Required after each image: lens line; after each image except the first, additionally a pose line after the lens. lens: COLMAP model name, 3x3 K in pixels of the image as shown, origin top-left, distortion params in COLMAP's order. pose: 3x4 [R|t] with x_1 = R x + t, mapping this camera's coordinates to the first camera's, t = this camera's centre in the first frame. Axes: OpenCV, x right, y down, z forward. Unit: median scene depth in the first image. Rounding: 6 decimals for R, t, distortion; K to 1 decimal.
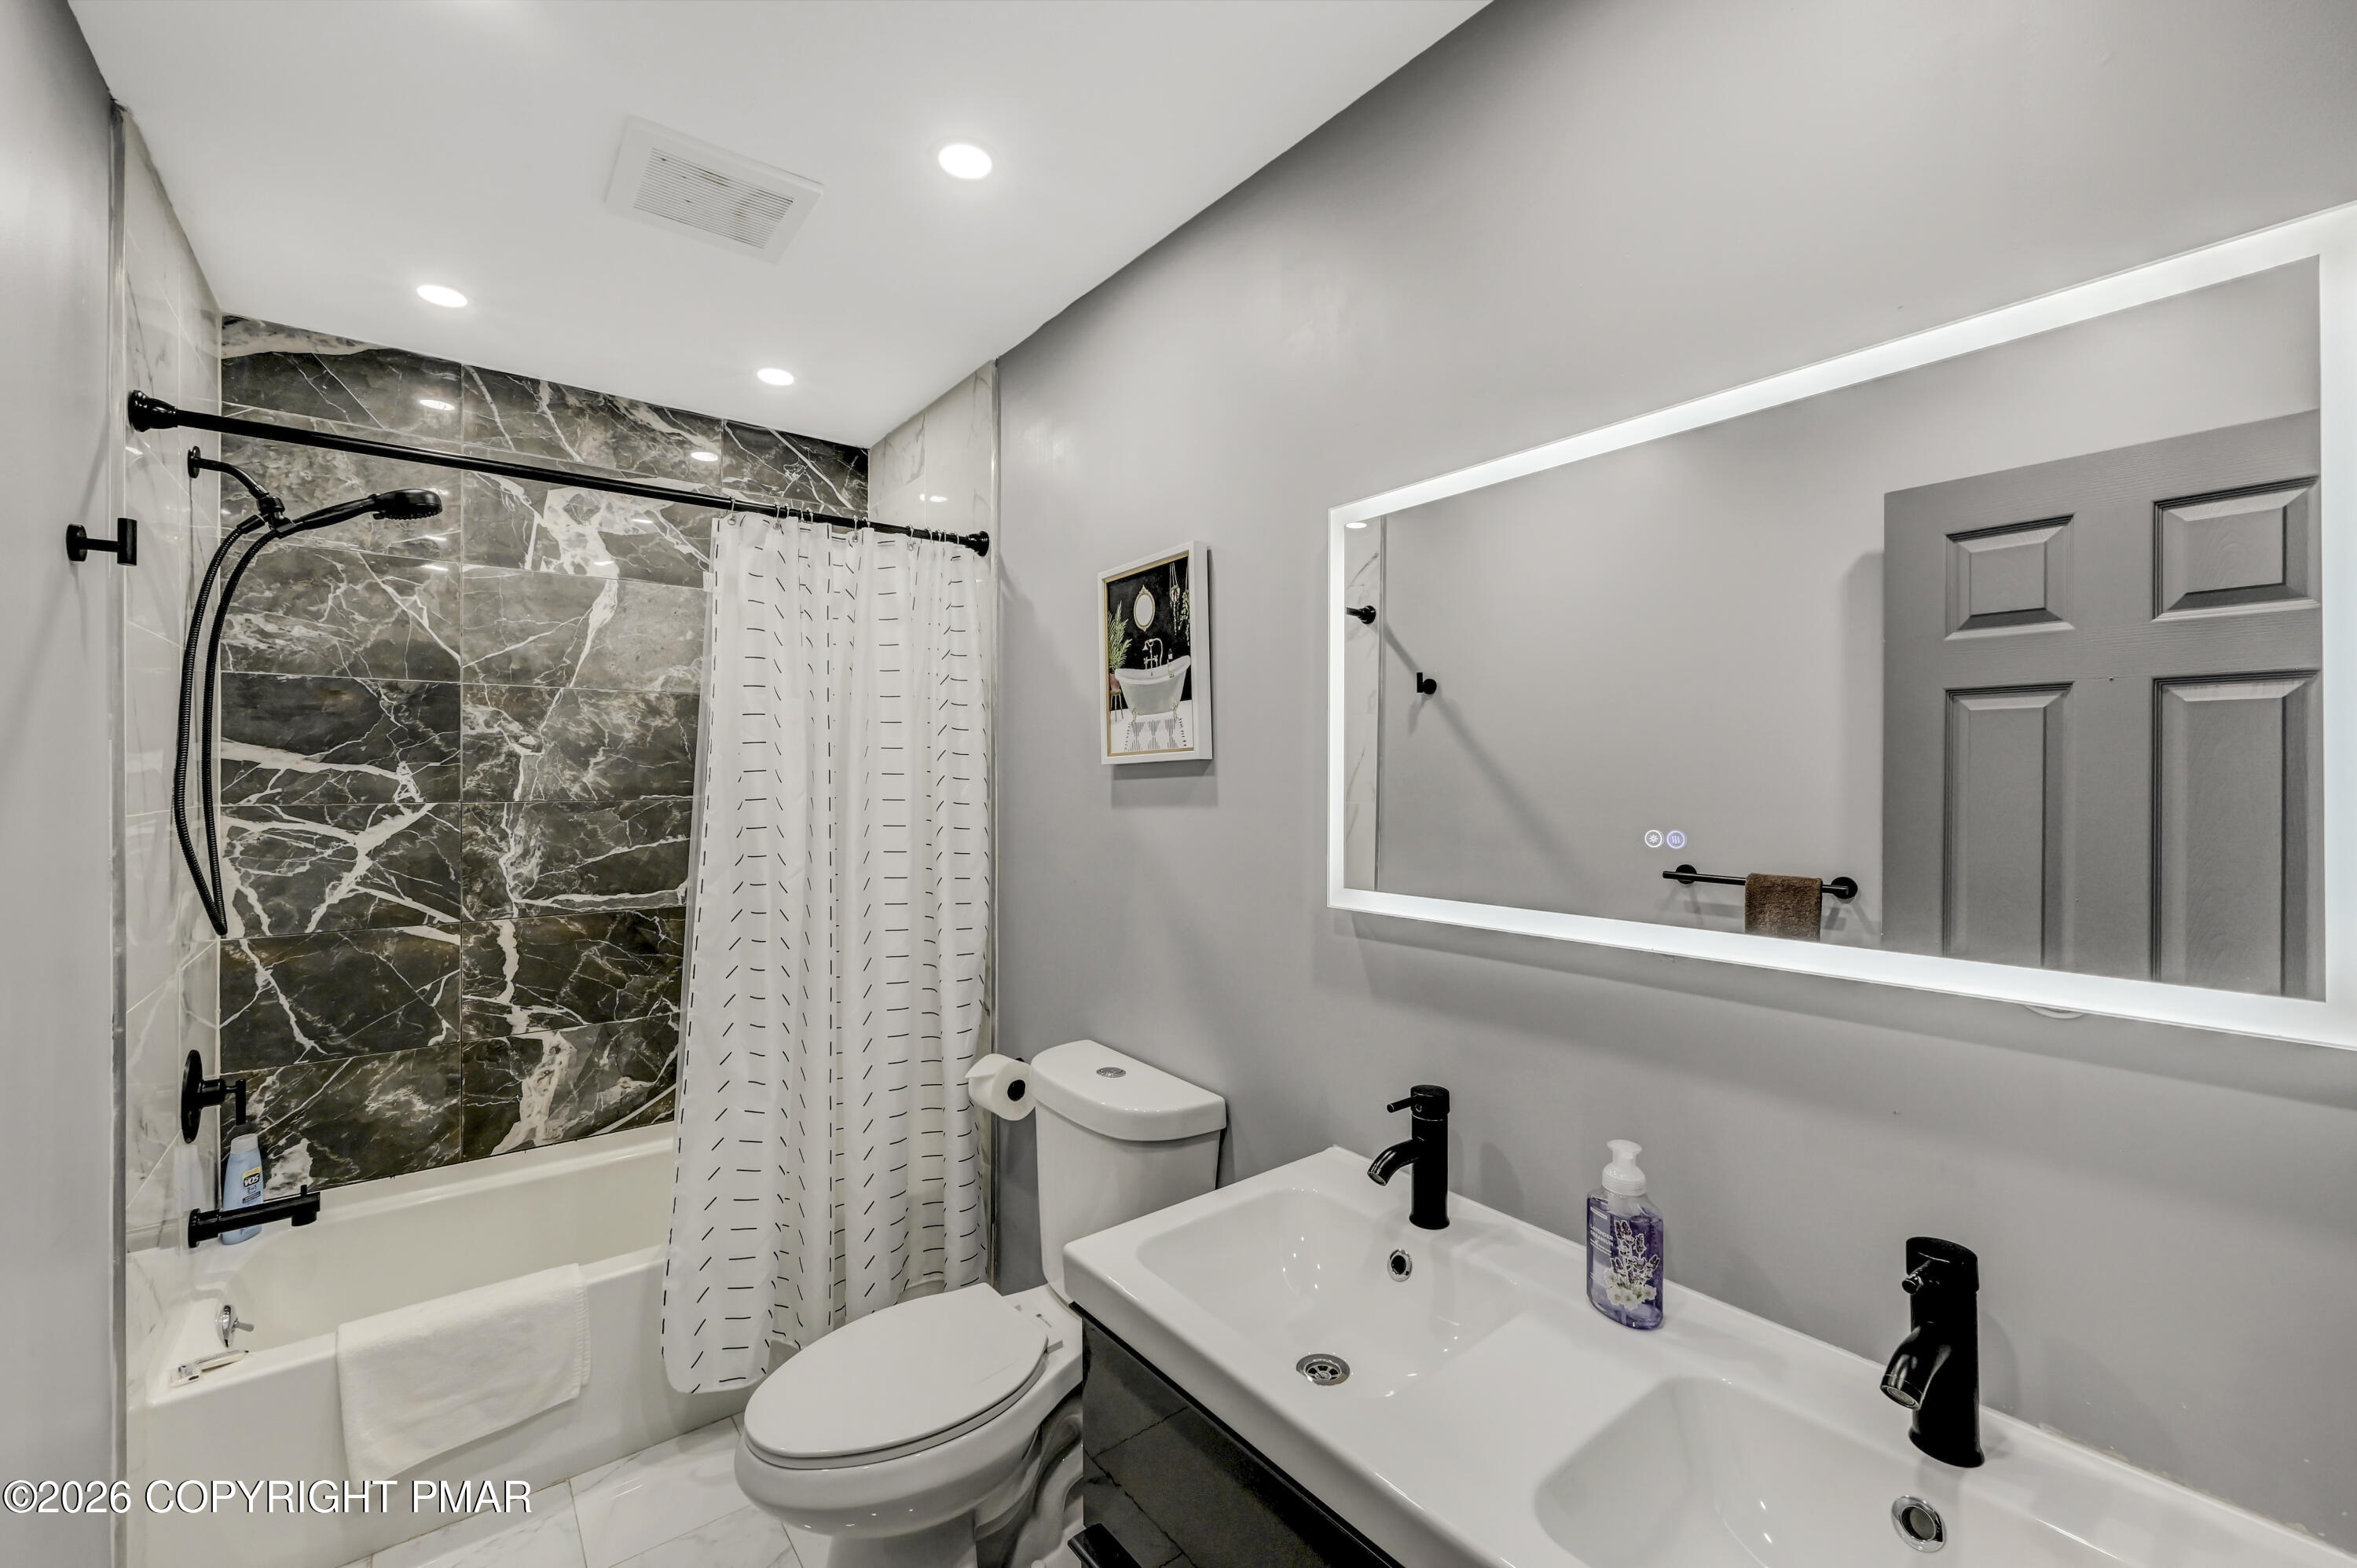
lens RADIAL K [[954.2, 0, 1167.4], [0, 954.2, 766.0], [0, 0, 1]] dist [-0.001573, 0.000444]
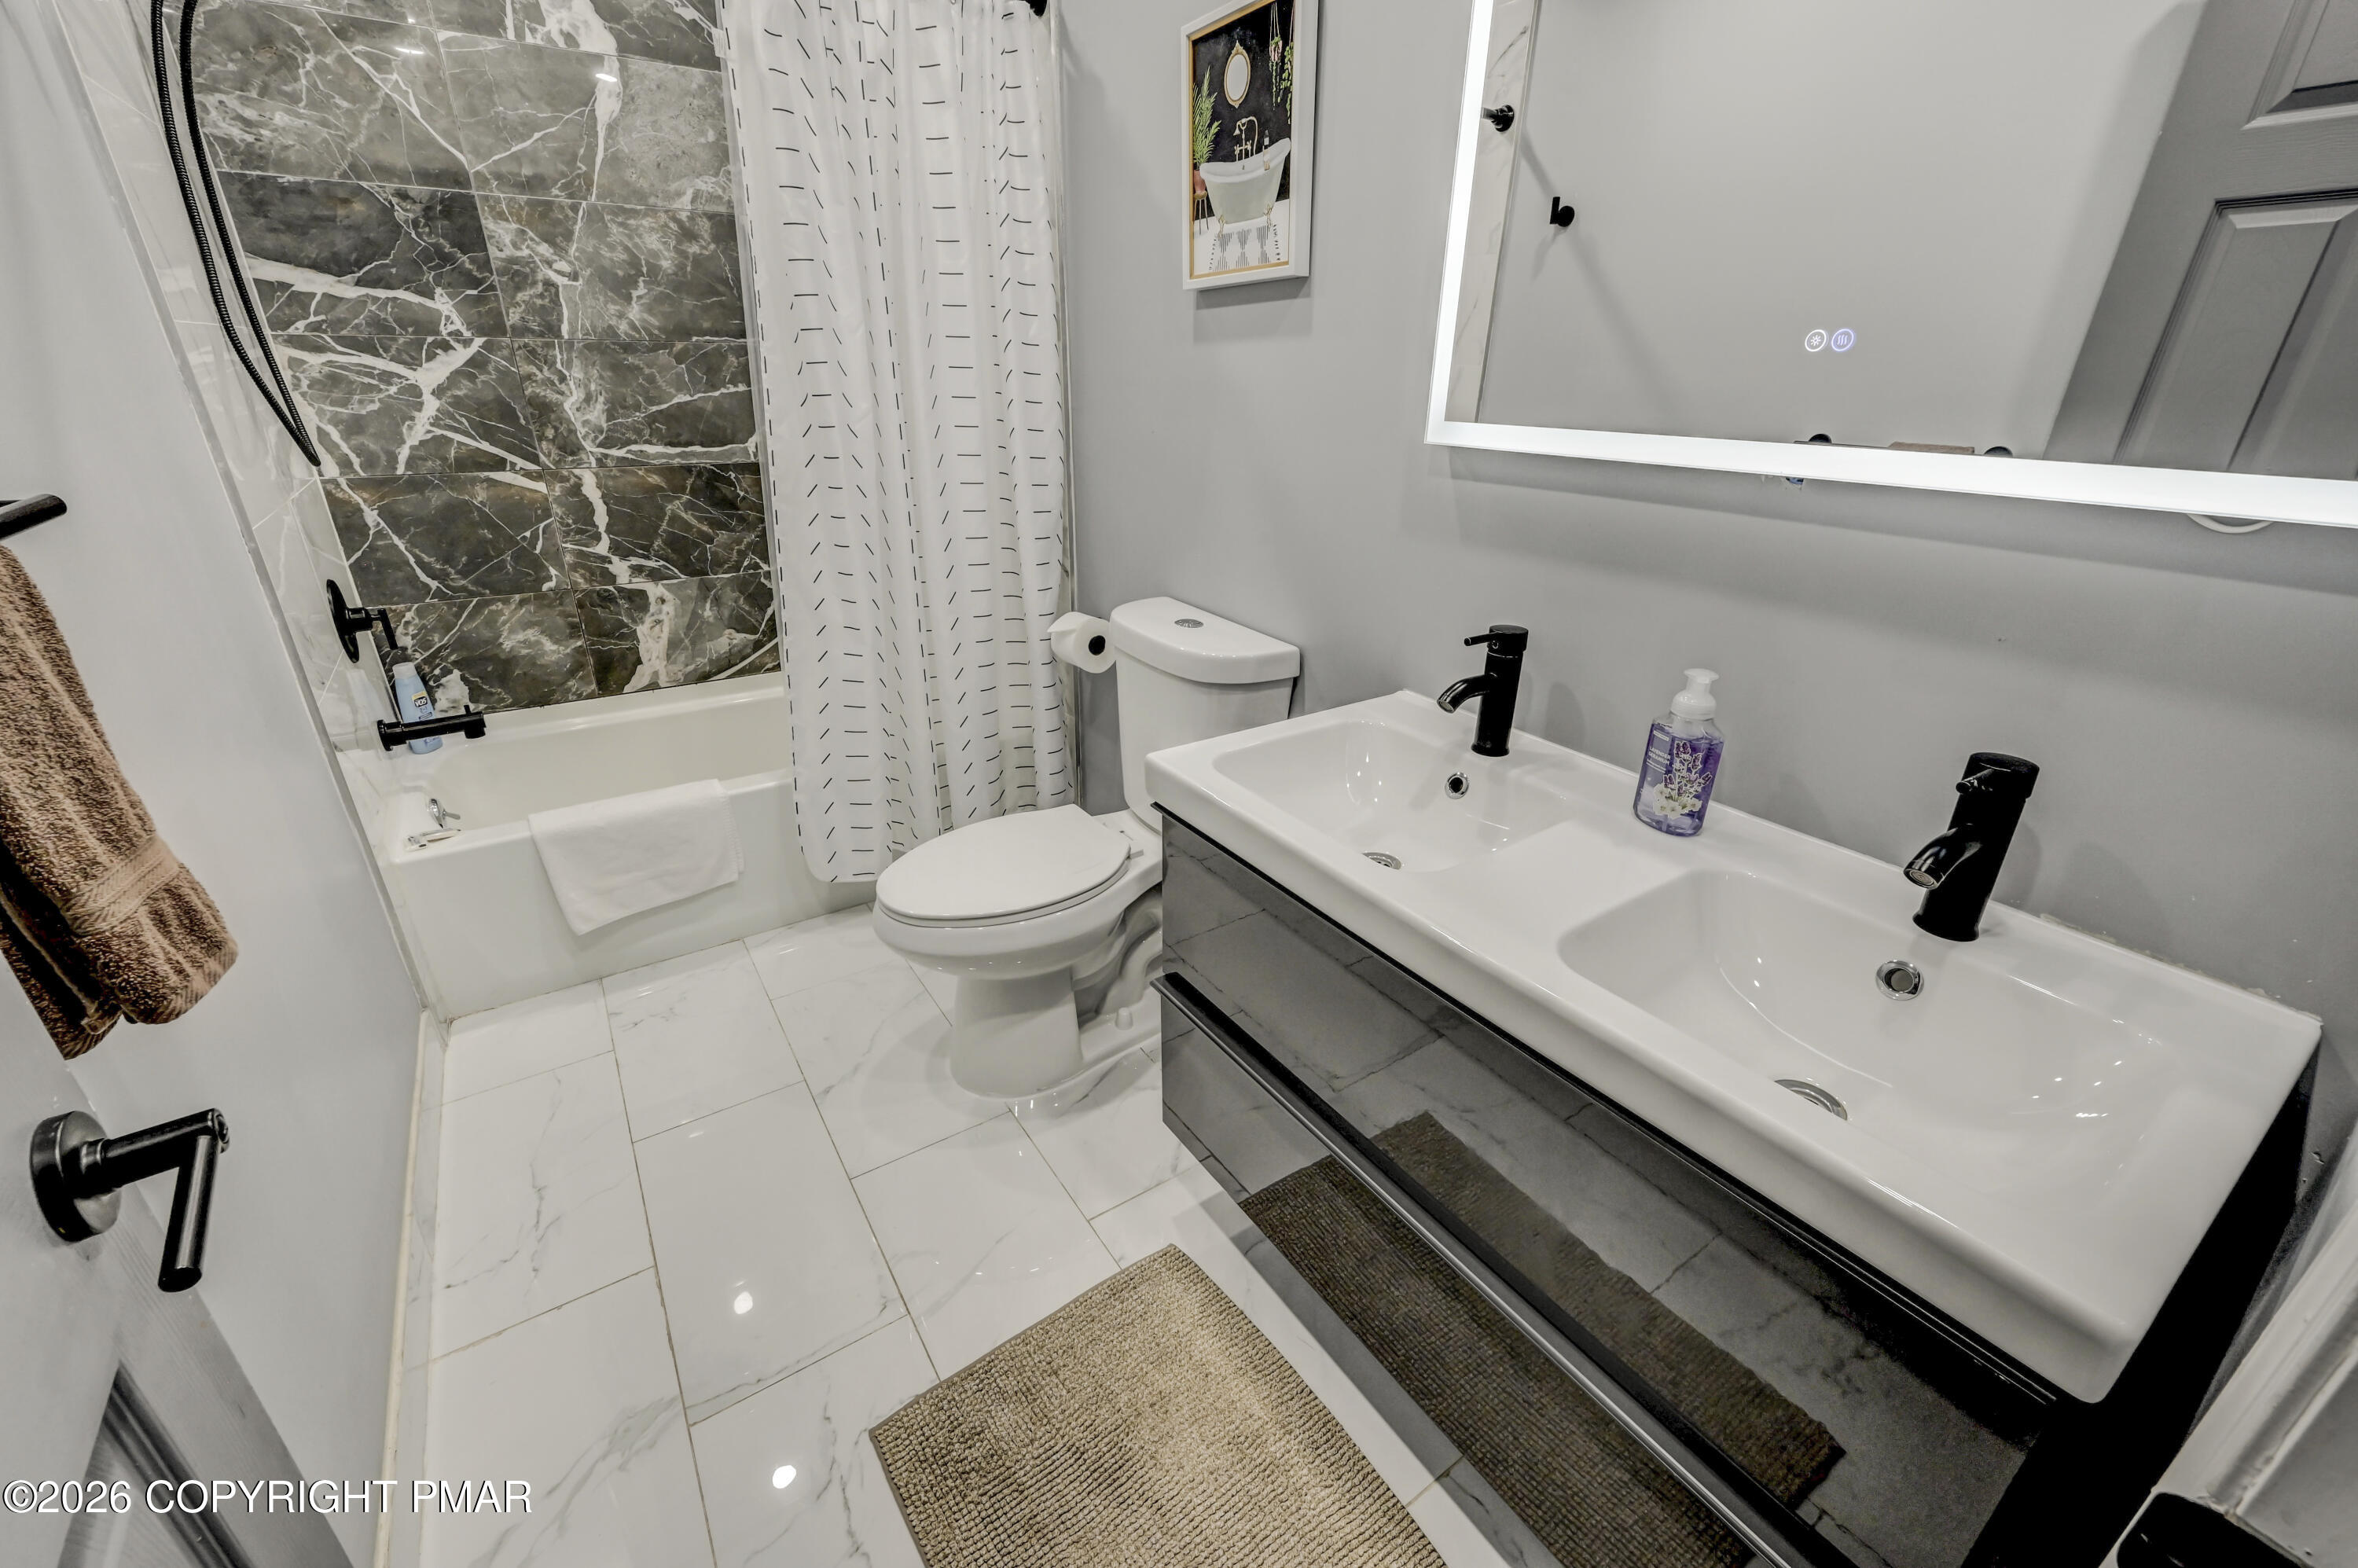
lens RADIAL K [[954.7, 0, 1182.0], [0, 954.7, 767.2], [0, 0, 1]] dist [-0.001573, 0.000444]
pose [[0.997791, 0.036251, -0.055664, -0.003935], [-0.010980, 0.916447, 0.400006, 0.050982], [0.065514, -0.398512, 0.914820, 0.003002]]
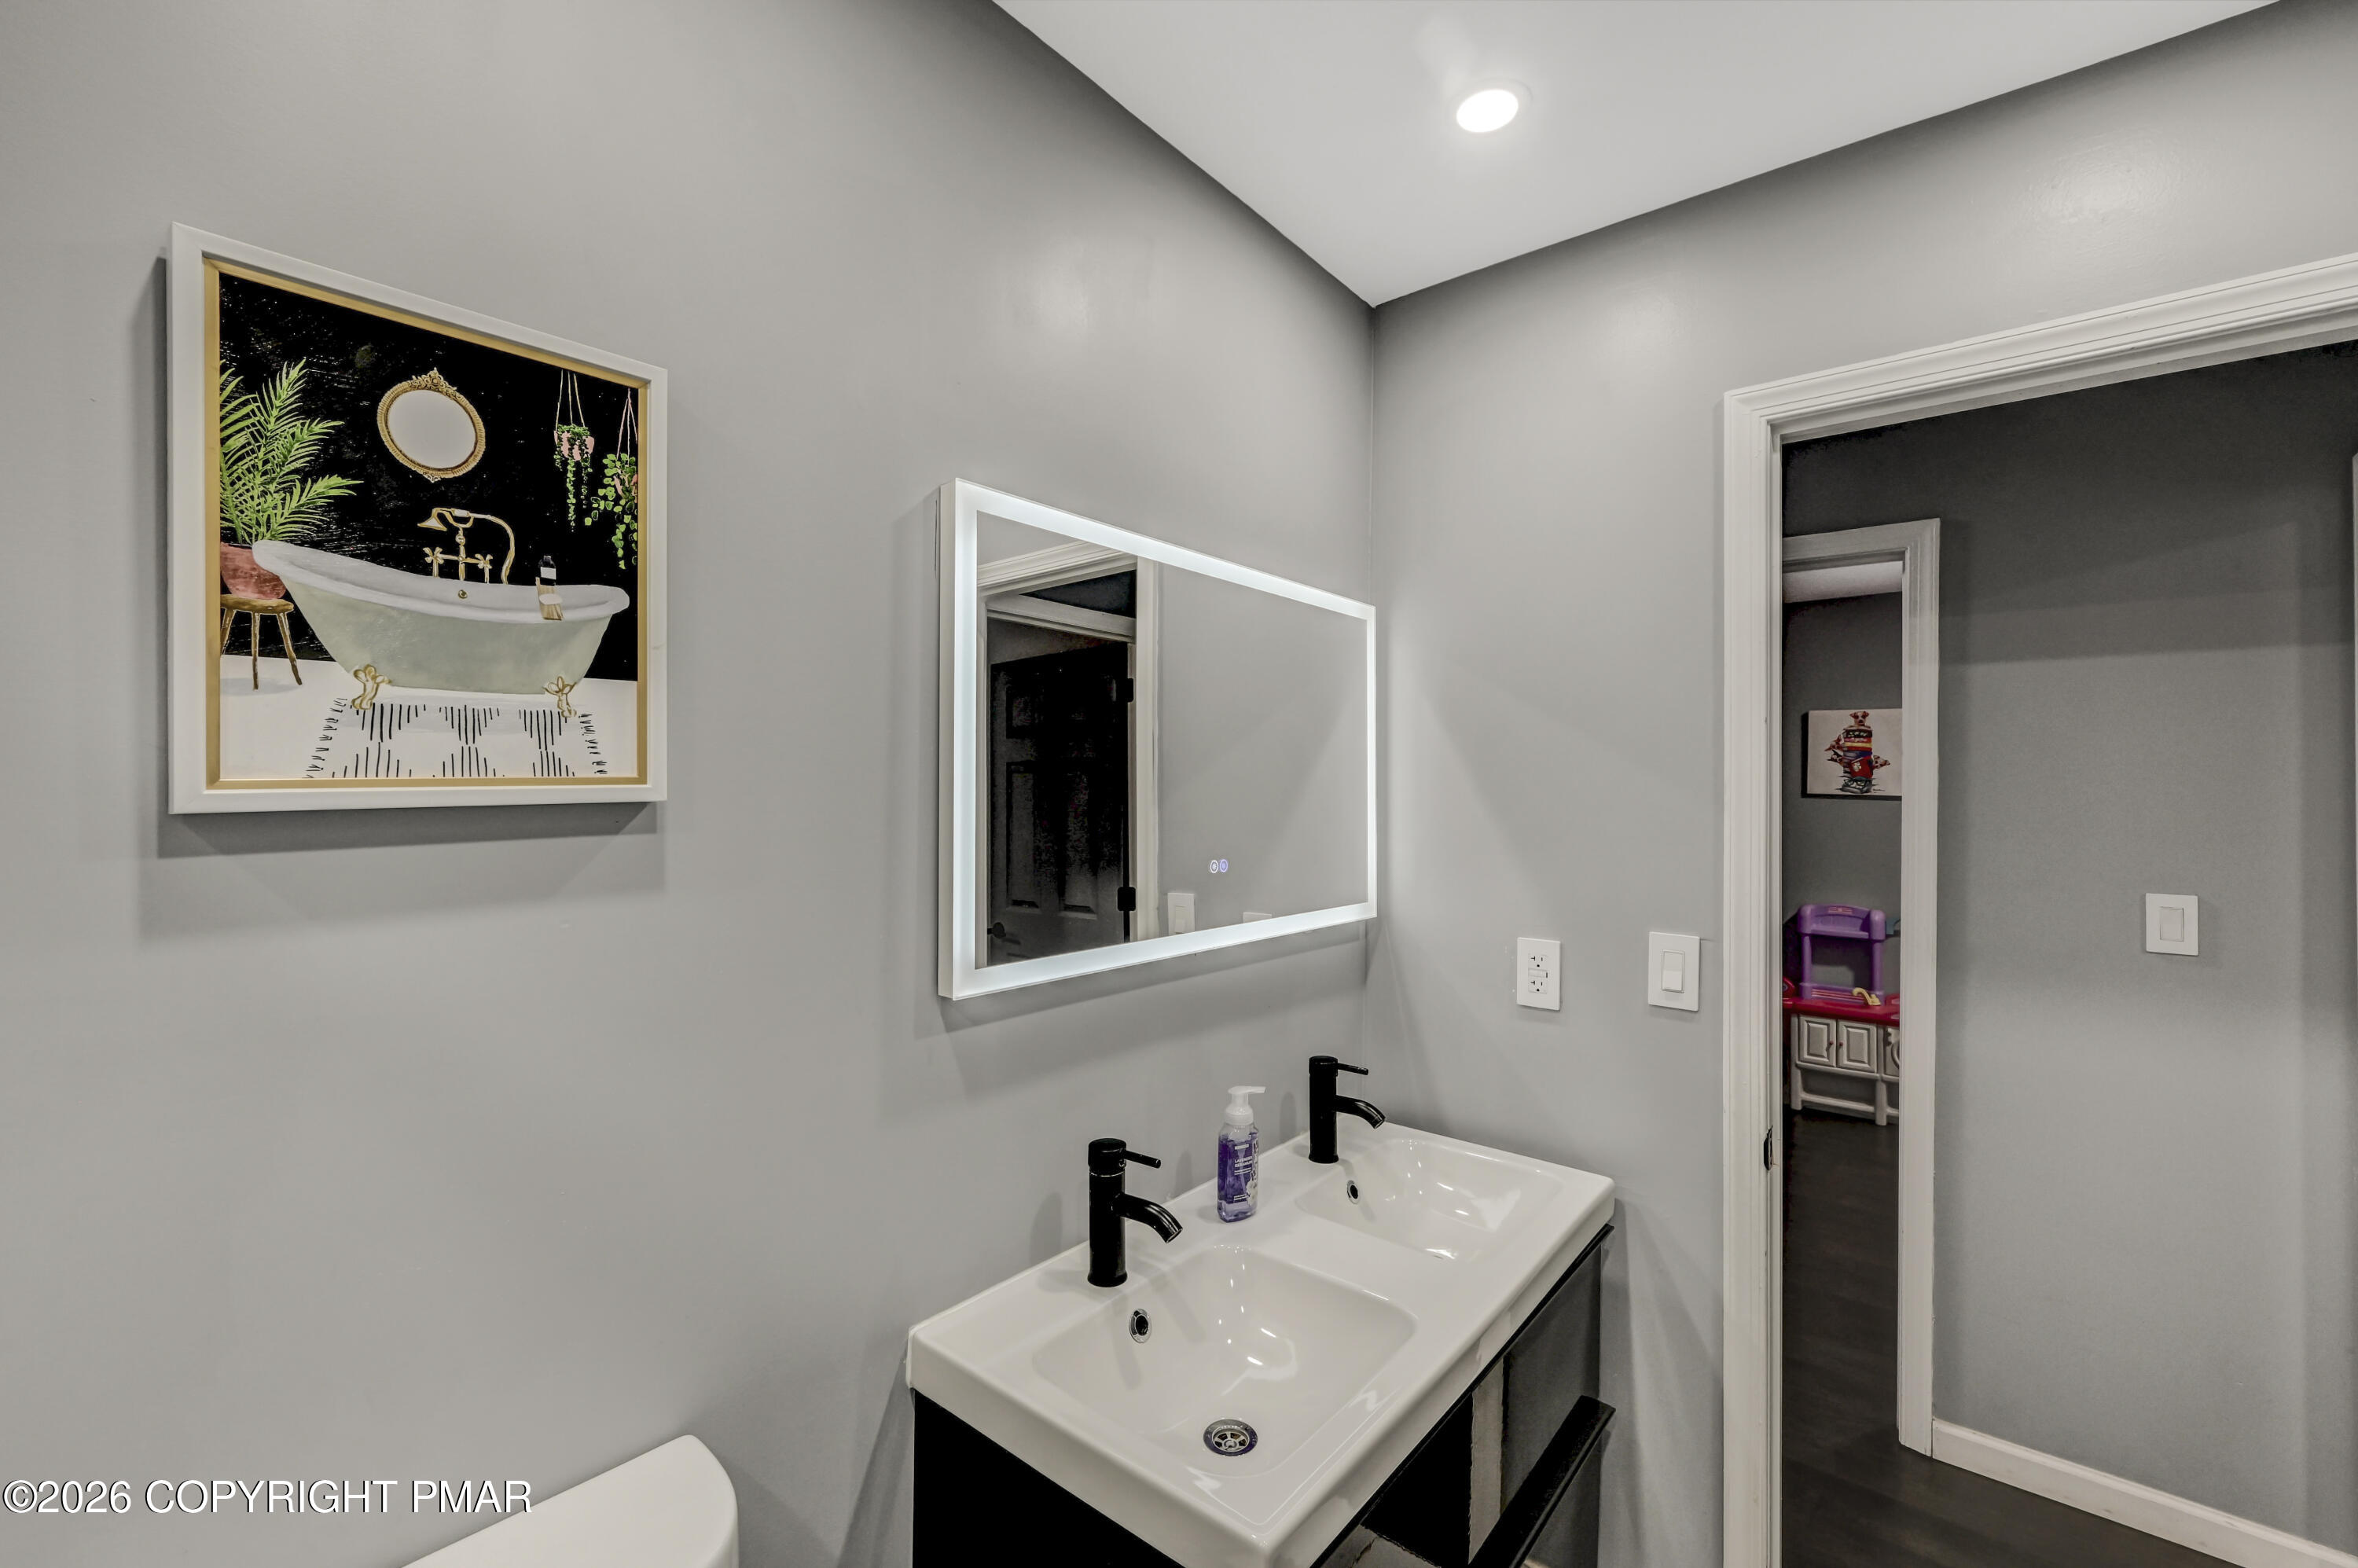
lens RADIAL K [[954.7, 0, 1177.4], [0, 954.7, 795.2], [0, 0, 1]] dist [-0.001573, 0.000444]
pose [[-0.207552, 0.012036, 0.978150, -0.459222], [-0.002928, 0.999912, -0.012925, -0.004097], [-0.978220, -0.005547, -0.207499, 0.735211]]
